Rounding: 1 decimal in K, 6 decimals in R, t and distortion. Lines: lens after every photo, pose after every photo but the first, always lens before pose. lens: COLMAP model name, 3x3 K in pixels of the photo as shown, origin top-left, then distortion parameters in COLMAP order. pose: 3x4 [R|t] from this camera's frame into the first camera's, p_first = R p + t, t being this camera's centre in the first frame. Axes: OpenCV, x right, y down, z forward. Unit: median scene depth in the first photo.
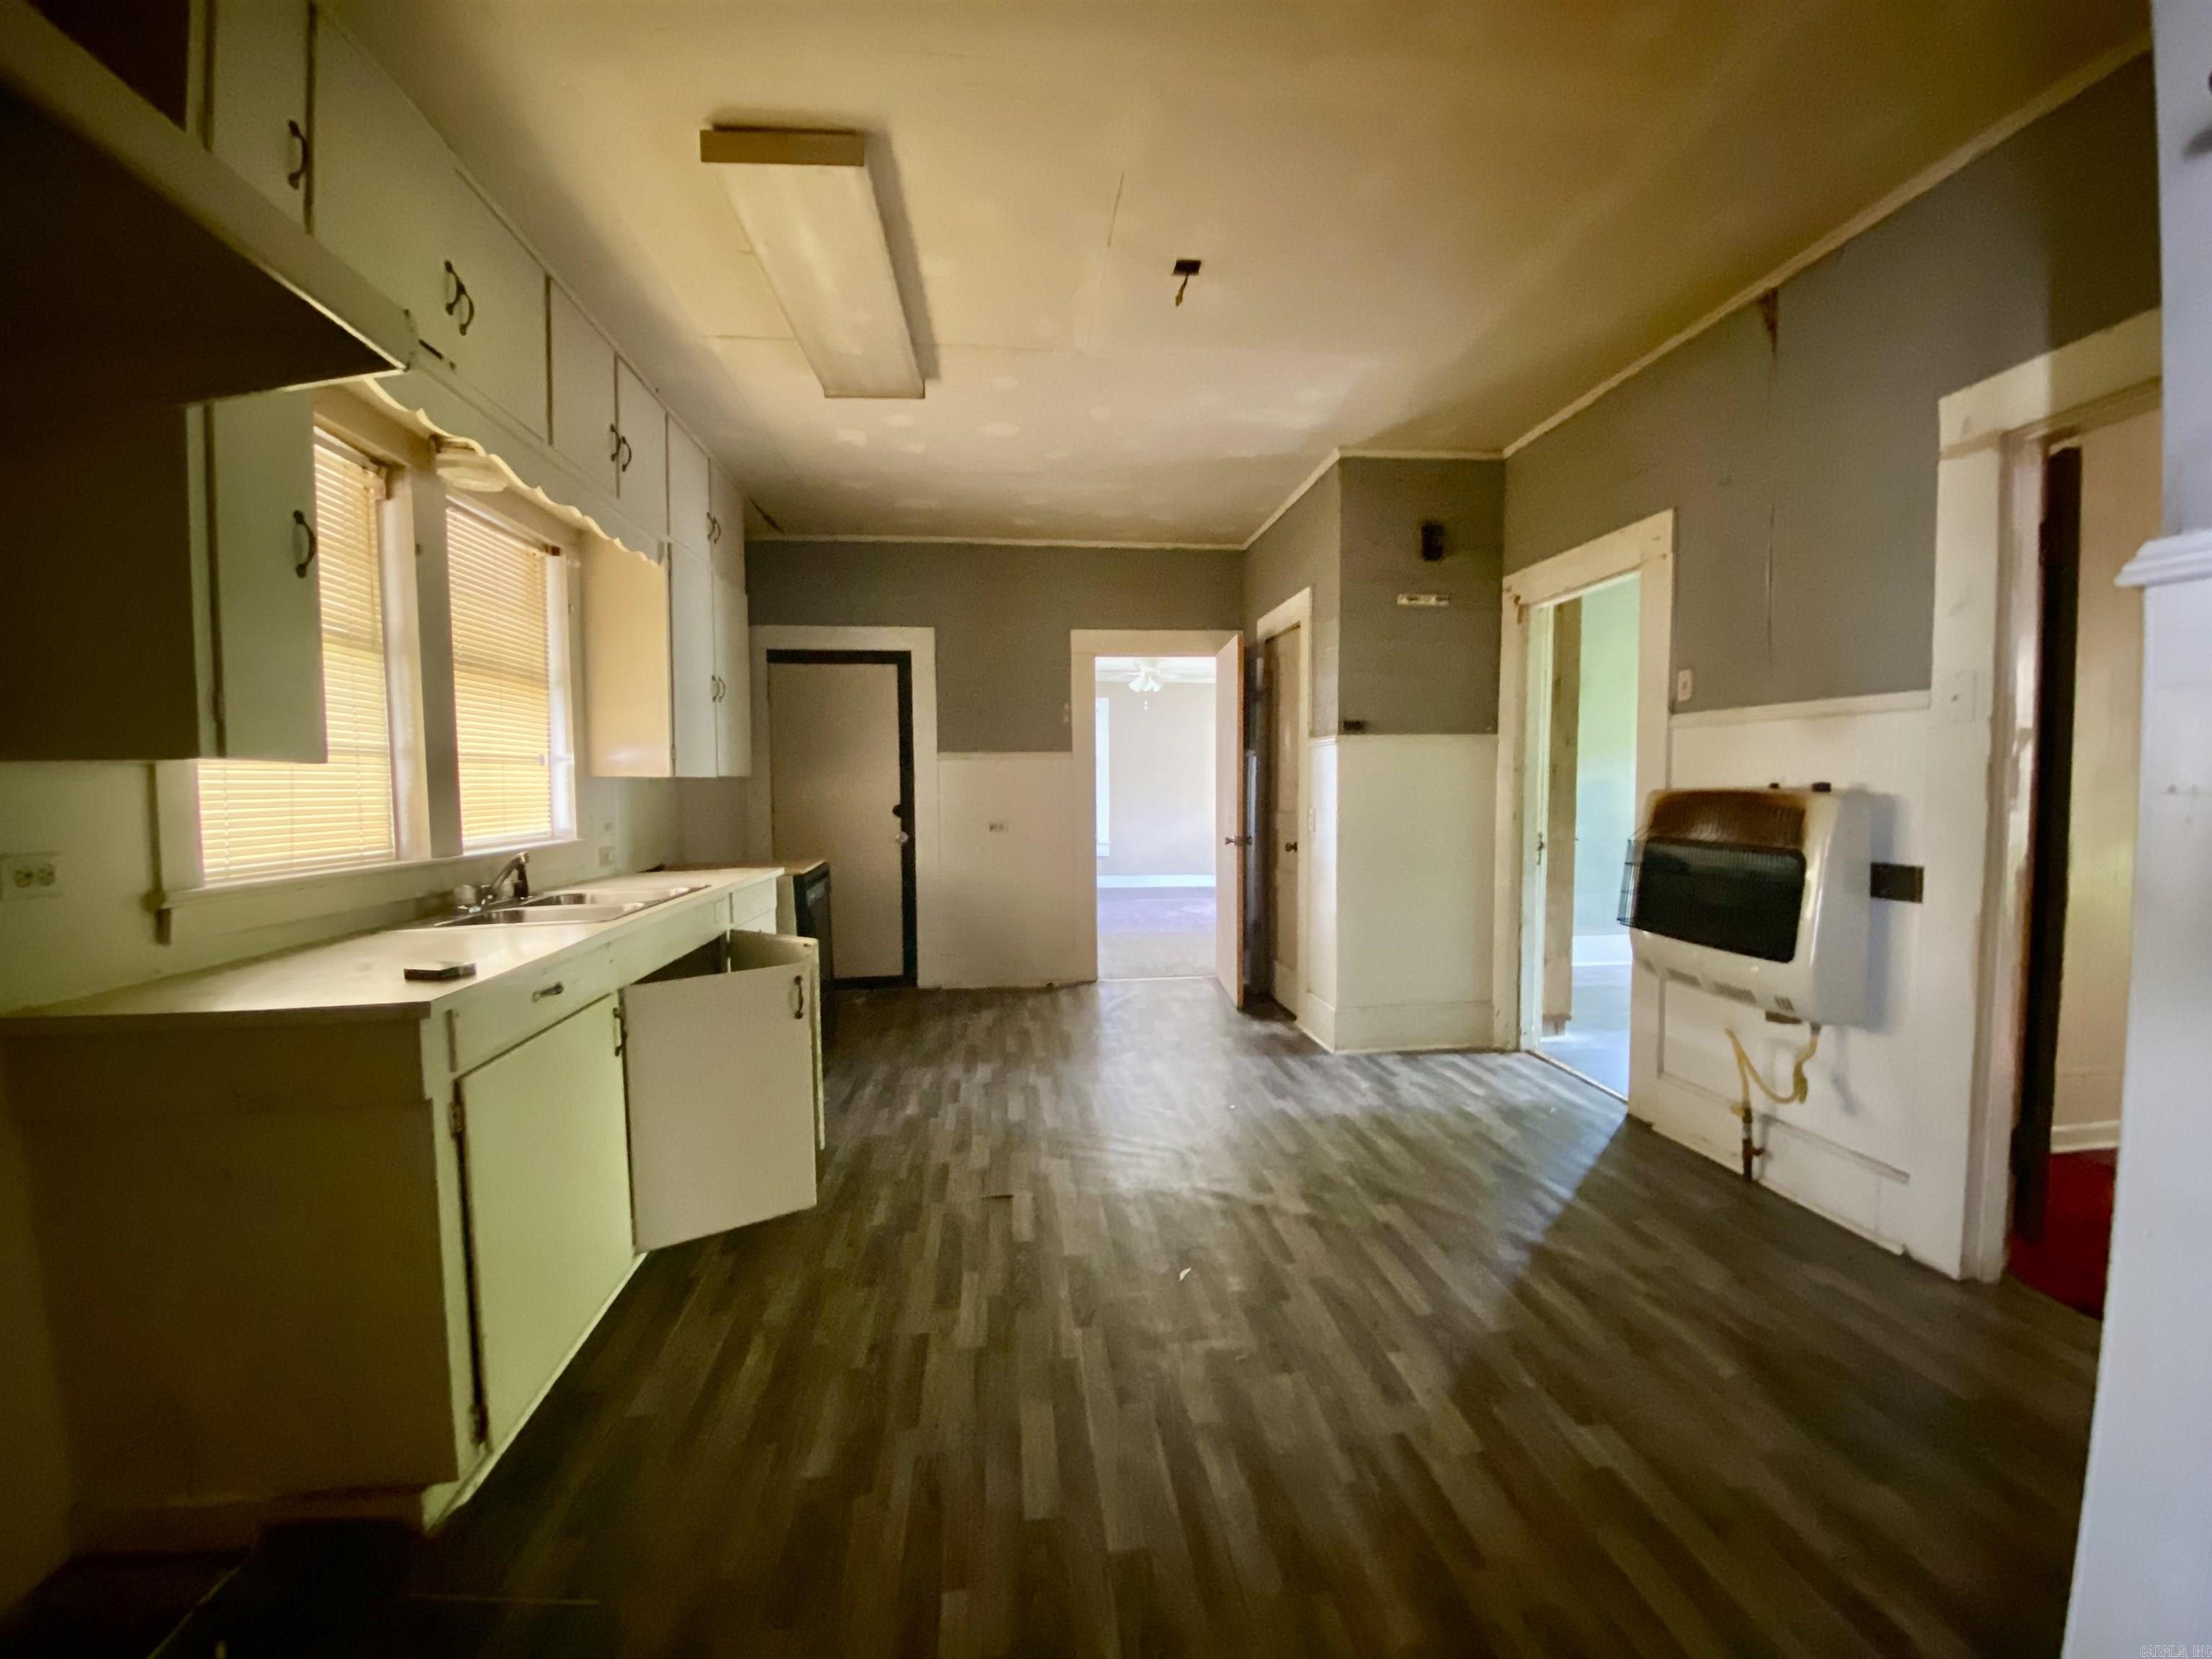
lens RADIAL K [[911.4, 0, 1106.0], [0, 911.4, 829.5], [0, 0, 1]] dist [-0.000796, -0.000124]
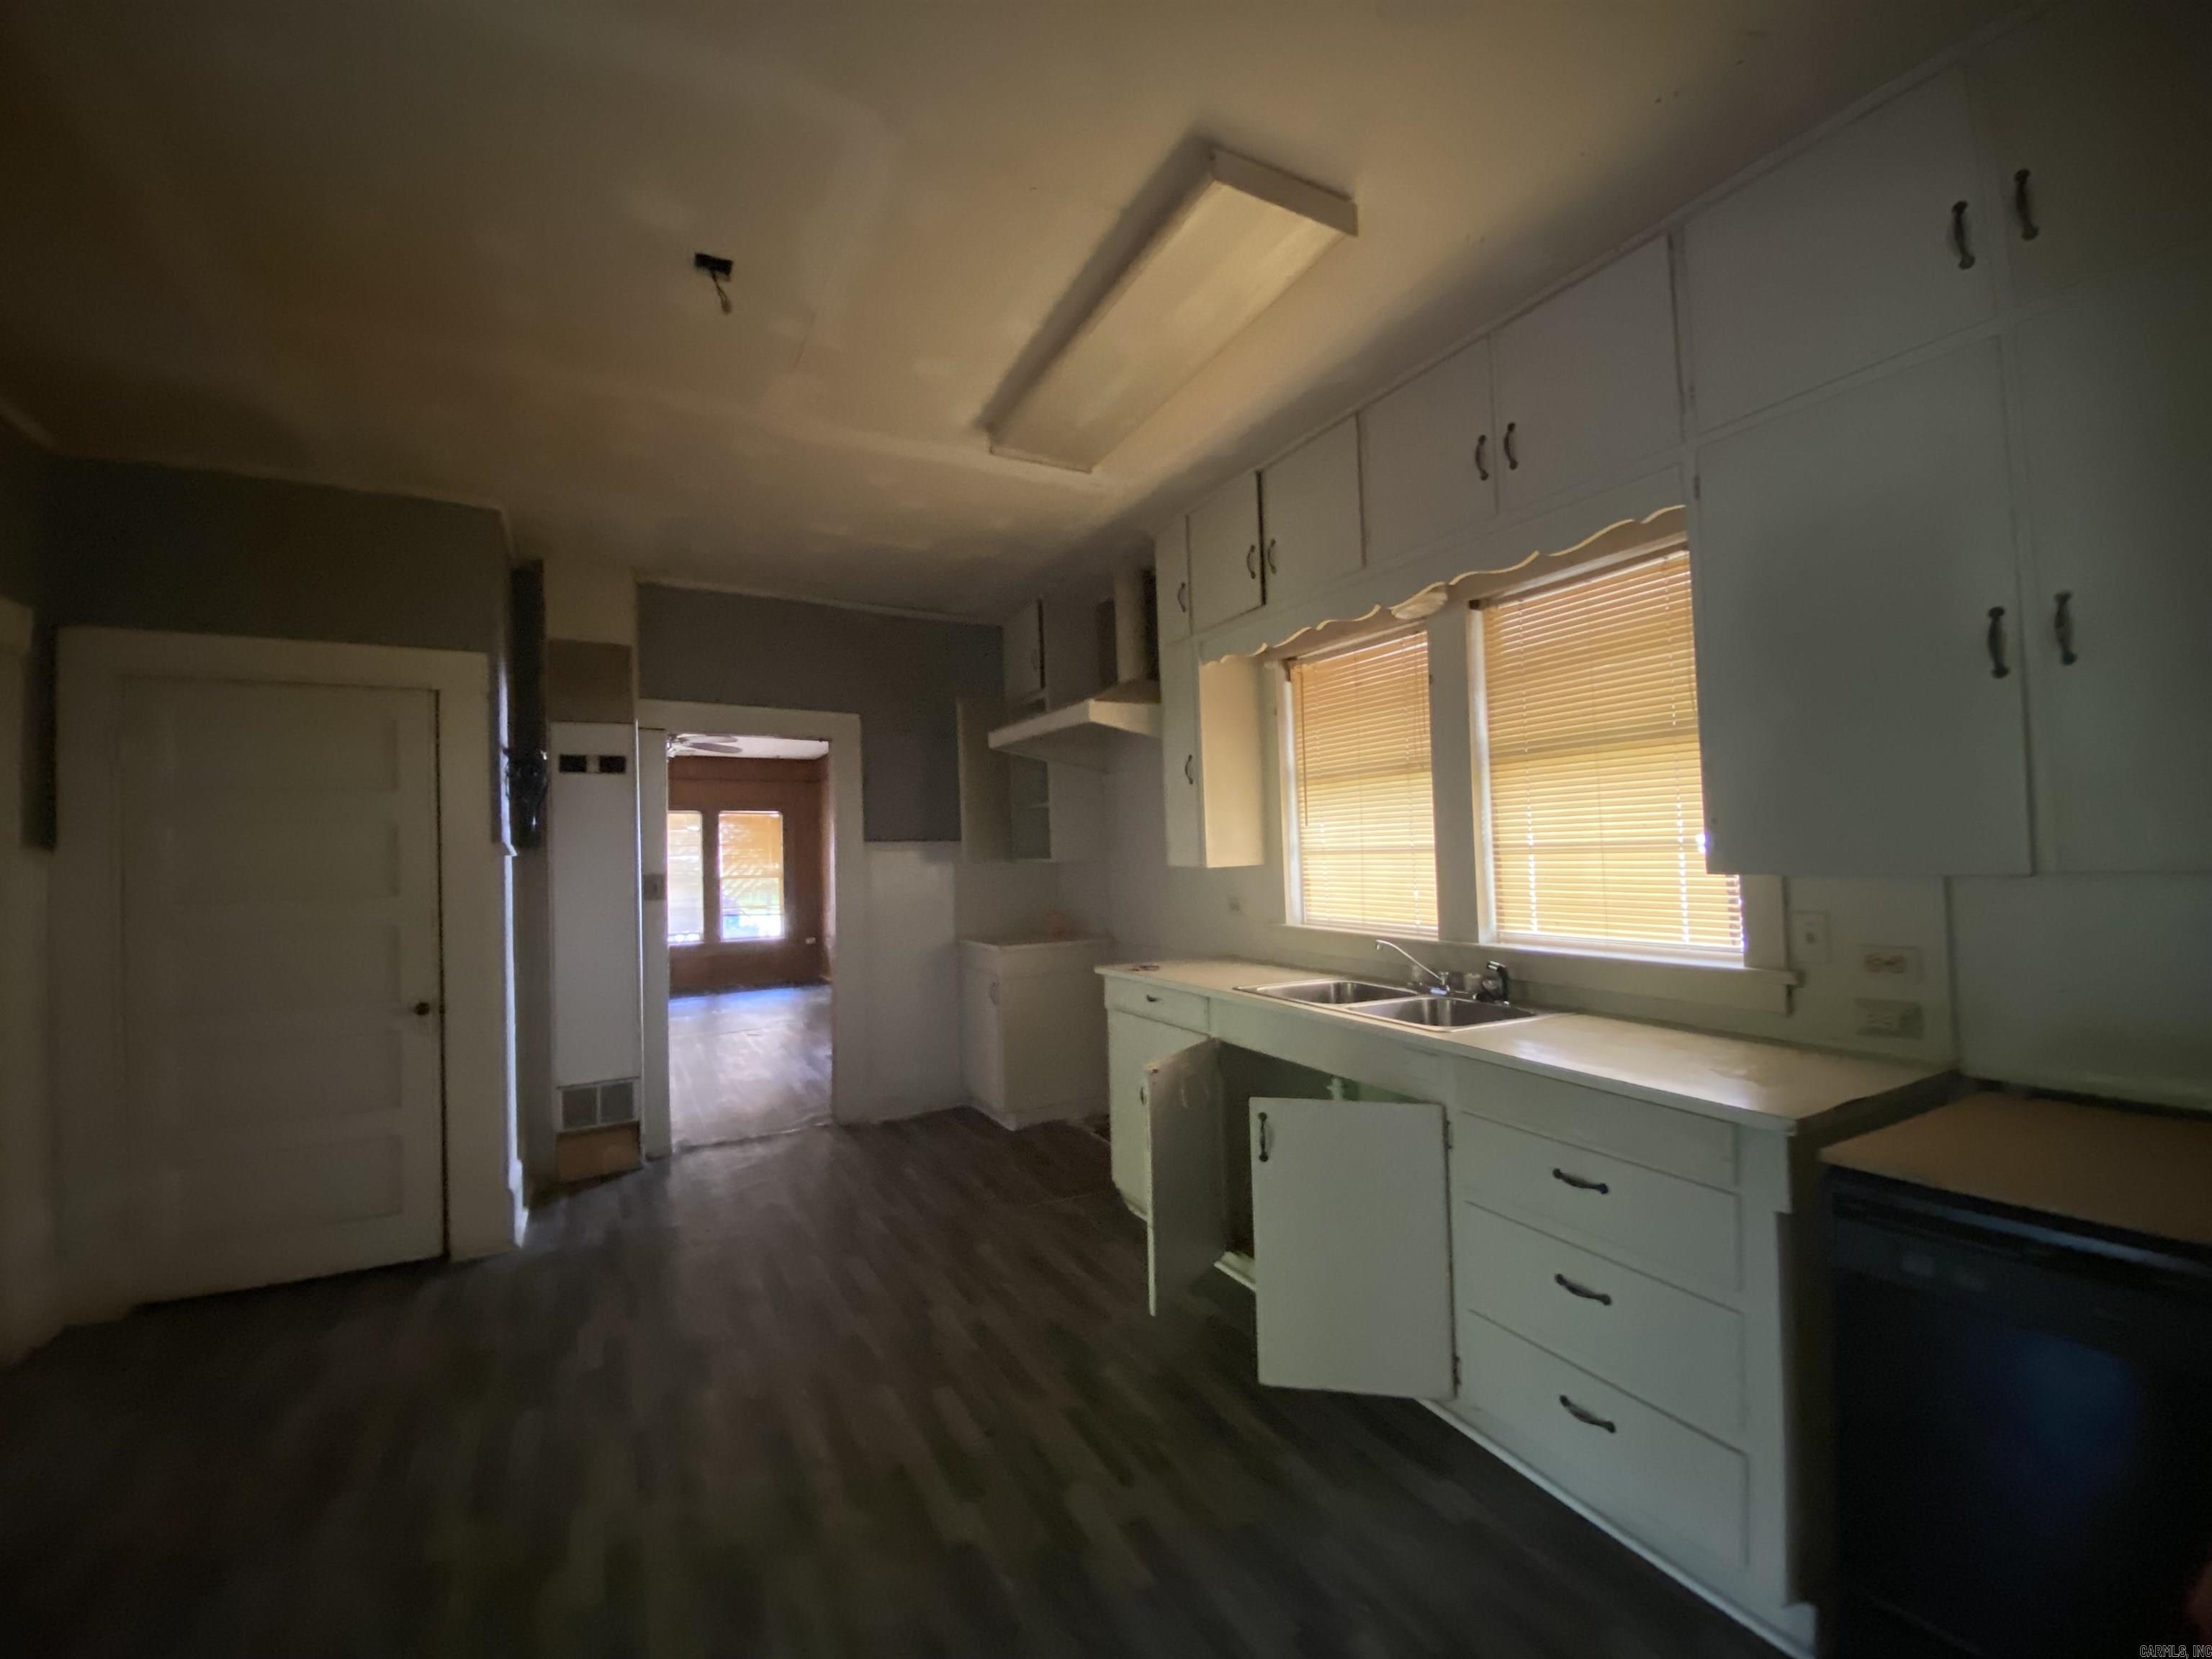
lens RADIAL K [[911.4, 0, 1106.0], [0, 911.4, 829.5], [0, 0, 1]] dist [-0.000796, -0.000124]
pose [[-0.926776, -0.033989, -0.374073, 0.013869], [-0.037231, 0.999306, 0.001441, -0.081543], [0.373764, 0.015263, -0.927398, 1.634223]]
